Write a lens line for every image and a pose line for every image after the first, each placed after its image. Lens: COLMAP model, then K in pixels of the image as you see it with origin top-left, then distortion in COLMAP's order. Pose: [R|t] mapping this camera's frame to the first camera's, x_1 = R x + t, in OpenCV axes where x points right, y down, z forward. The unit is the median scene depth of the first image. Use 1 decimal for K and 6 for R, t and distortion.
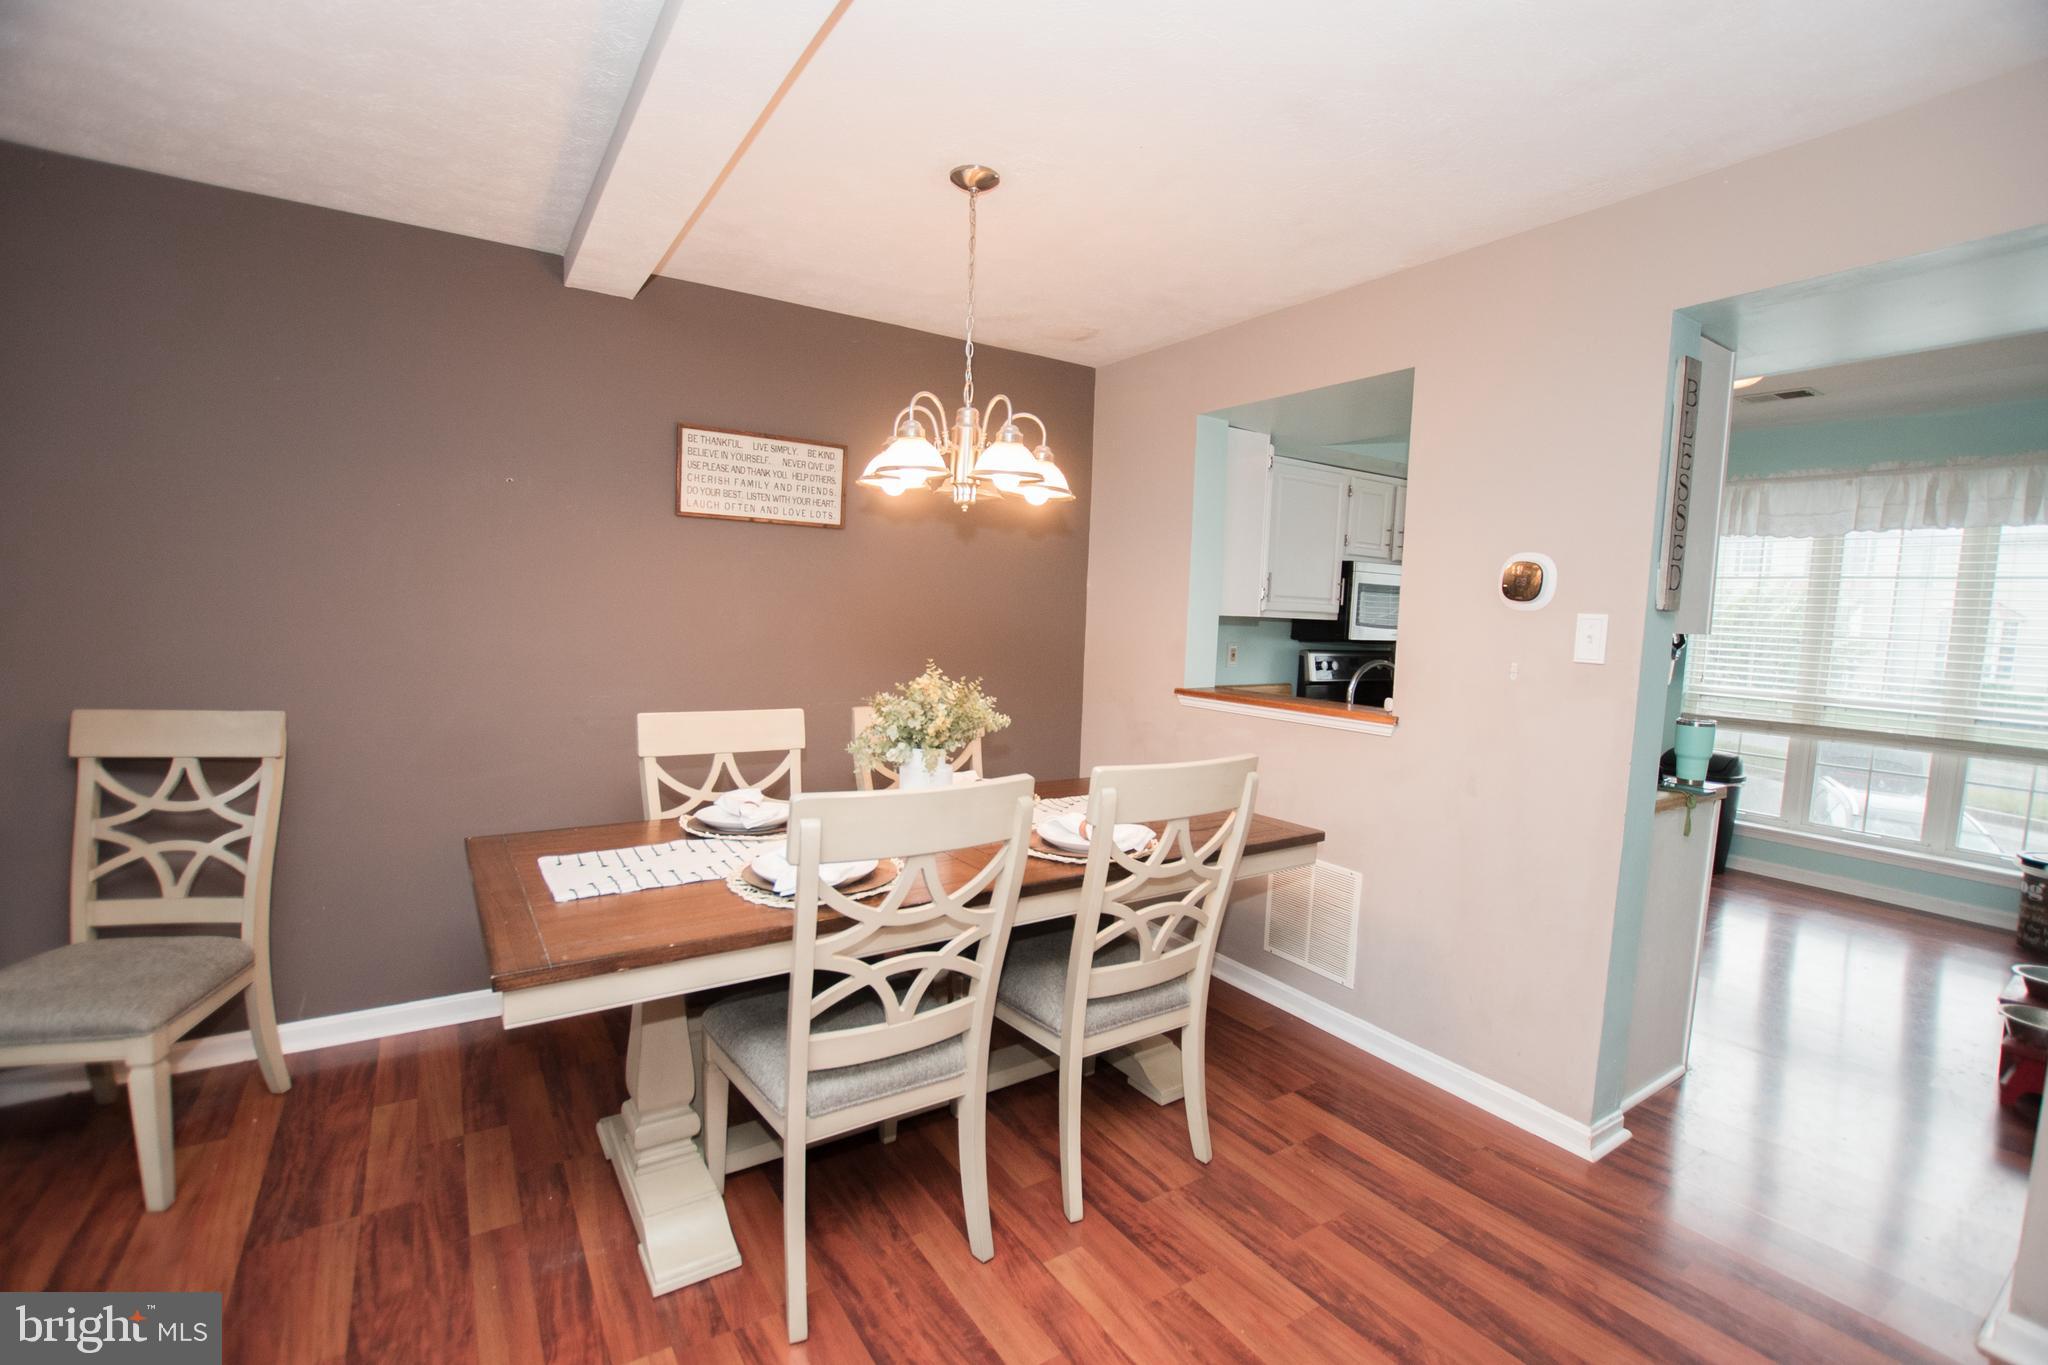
lens RADIAL K [[899.4, 0, 1030.5], [0, 899.4, 692.2], [0, 0, 1]] dist [-0.030819, 0.003606]
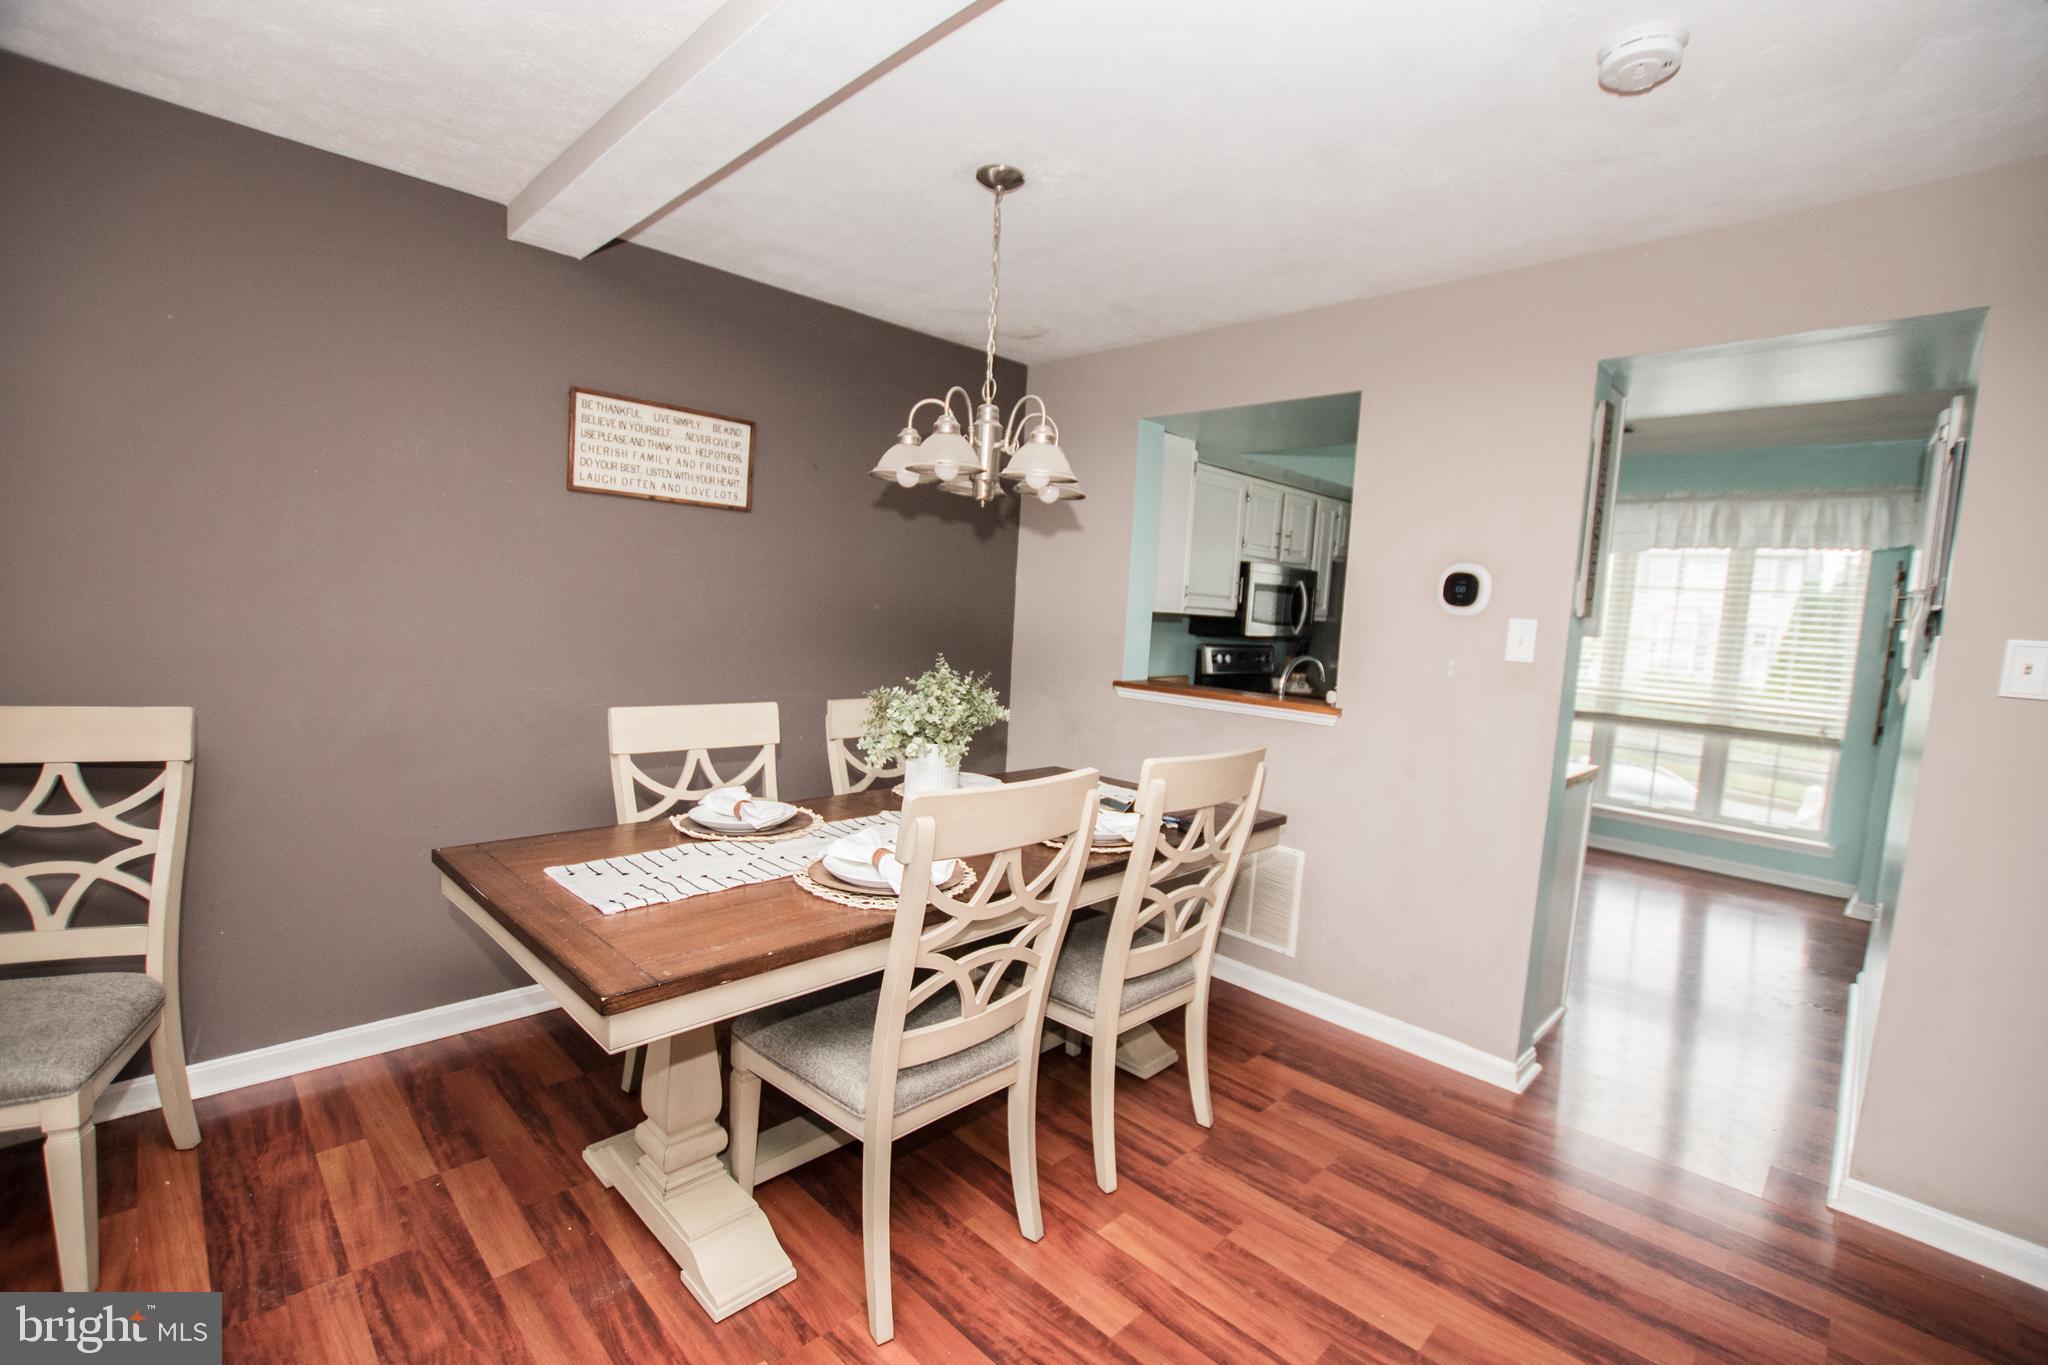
lens RADIAL K [[899.4, 0, 1030.9], [0, 899.4, 693.9], [0, 0, 1]] dist [-0.030819, 0.003606]
pose [[0.979550, 0.000192, 0.201202, -0.222295], [-0.003402, 0.999872, 0.015608, -0.007839], [-0.201173, -0.015974, 0.979425, -0.003100]]
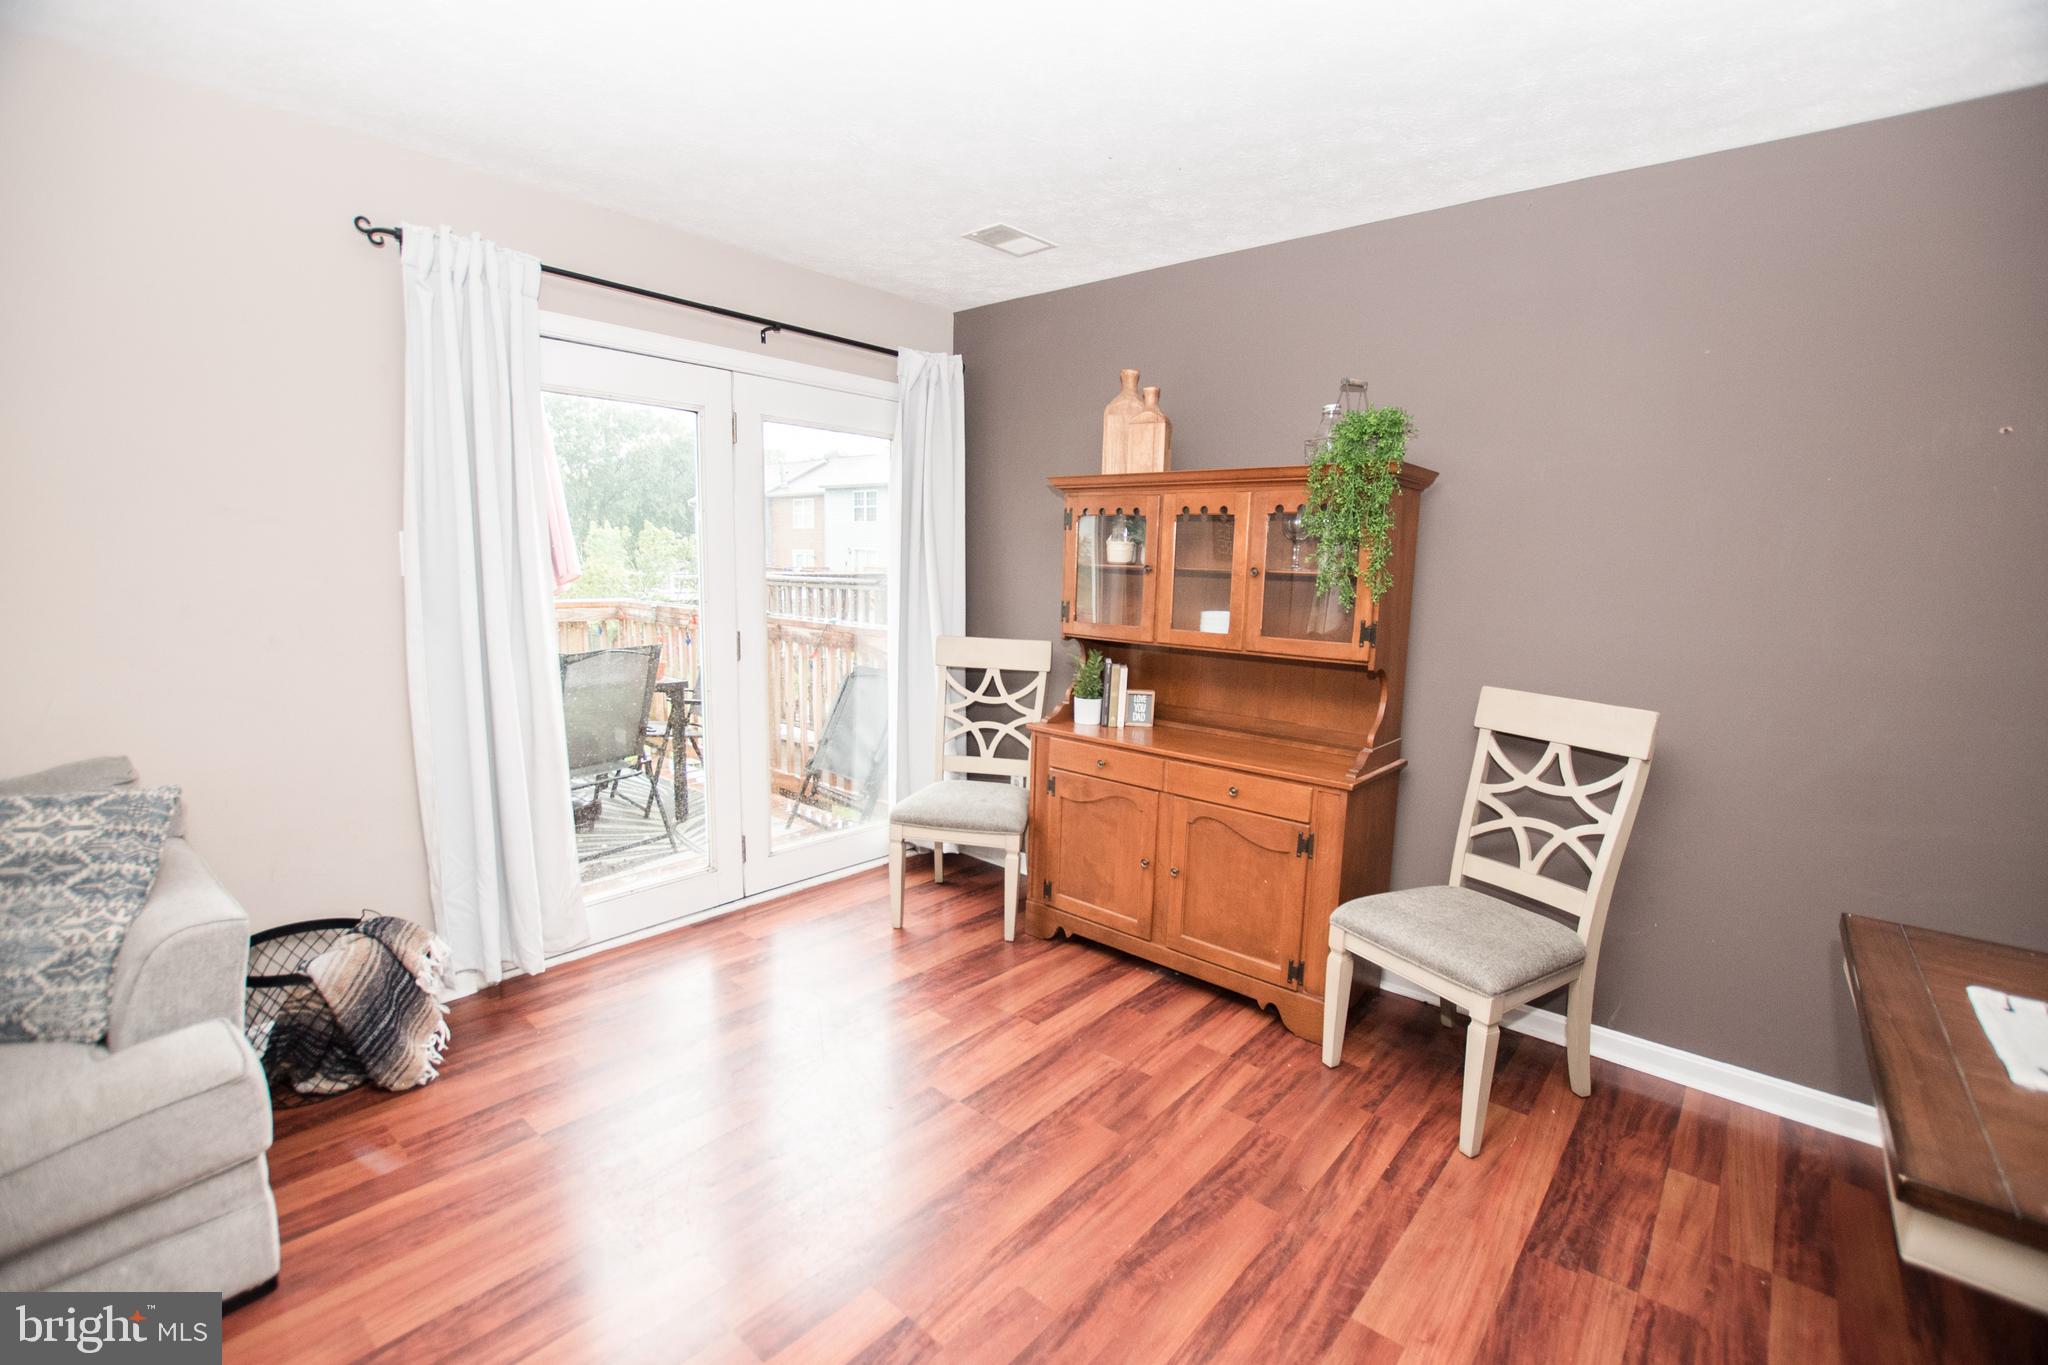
lens RADIAL K [[899.4, 0, 1038.8], [0, 899.4, 694.5], [0, 0, 1]] dist [-0.030819, 0.003606]
pose [[0.274496, 0.118159, -0.954301, -0.134307], [-0.109478, 0.989809, 0.091065, -0.011322], [0.955336, 0.079478, 0.284634, 0.104973]]
